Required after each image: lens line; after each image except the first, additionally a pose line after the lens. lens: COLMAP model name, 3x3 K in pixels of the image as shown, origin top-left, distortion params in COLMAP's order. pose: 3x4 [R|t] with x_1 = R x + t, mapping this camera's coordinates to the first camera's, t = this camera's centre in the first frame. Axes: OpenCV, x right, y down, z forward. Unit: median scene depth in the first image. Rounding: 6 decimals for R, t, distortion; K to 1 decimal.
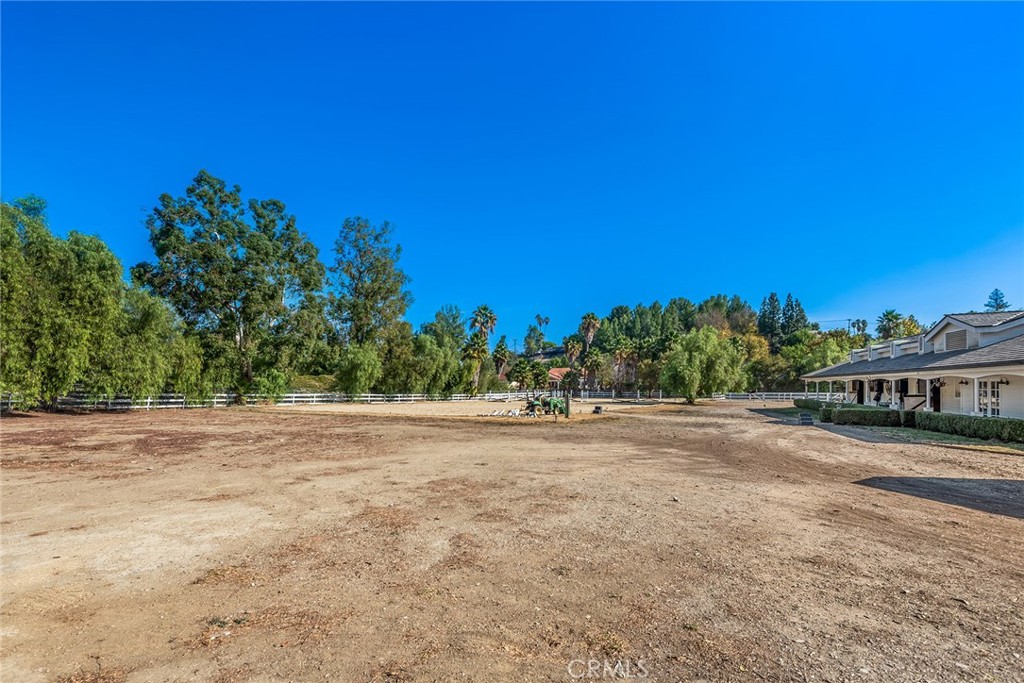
lens RADIAL K [[505.9, 0, 512.0], [0, 505.9, 341.5], [0, 0, 1]] dist [0.047410, -0.031981]
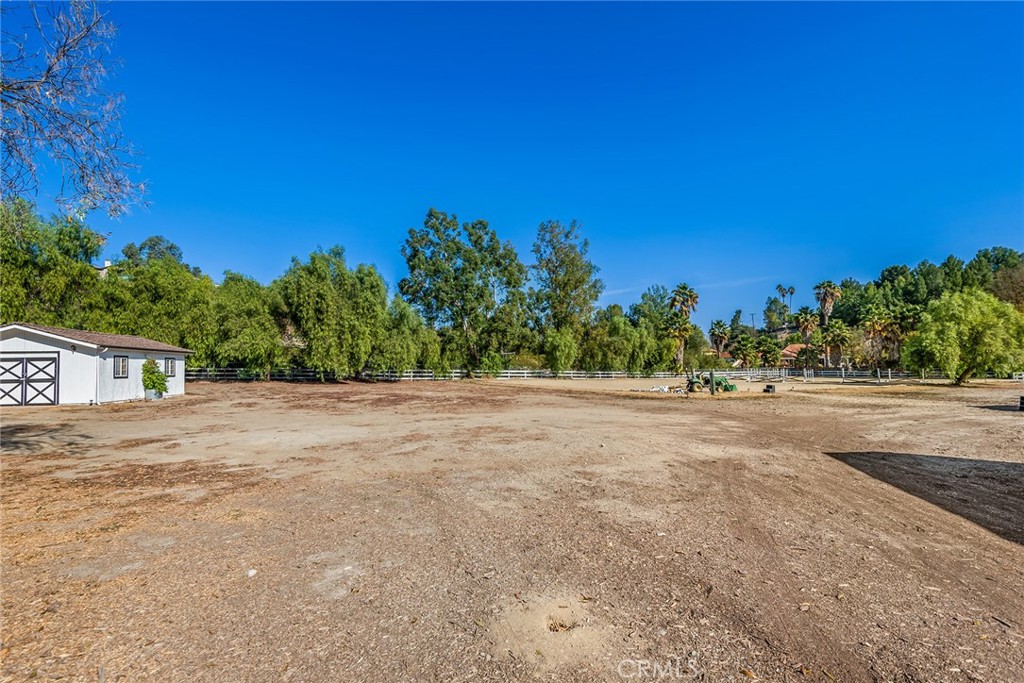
lens RADIAL K [[505.9, 0, 512.0], [0, 505.9, 341.5], [0, 0, 1]] dist [0.047410, -0.031981]
pose [[0.871507, -0.024095, -0.489791, 0.180416], [0.045155, 0.998492, 0.031226, -0.006291], [0.488300, -0.049330, 0.871280, -0.071350]]
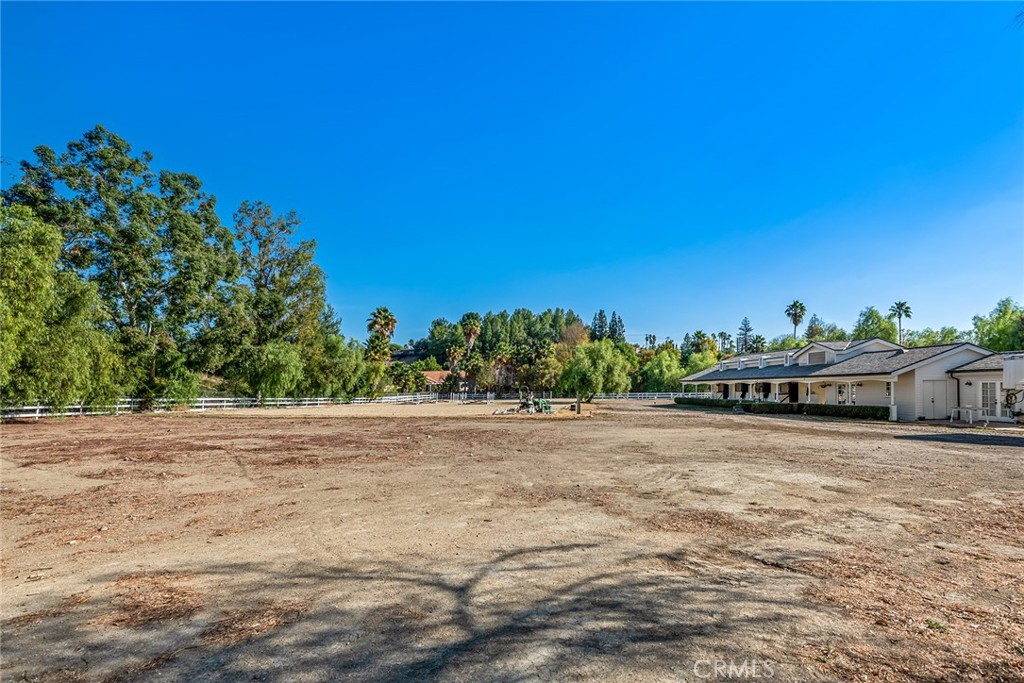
lens RADIAL K [[500.3, 0, 536.9], [0, 500.3, 354.1], [0, 0, 1]] dist [0.001207, 0.000197]
pose [[0.913330, 0.025257, 0.406435, -0.245681], [-0.032728, 0.999399, 0.011441, -0.001564], [-0.405902, -0.023751, 0.913608, -0.018101]]
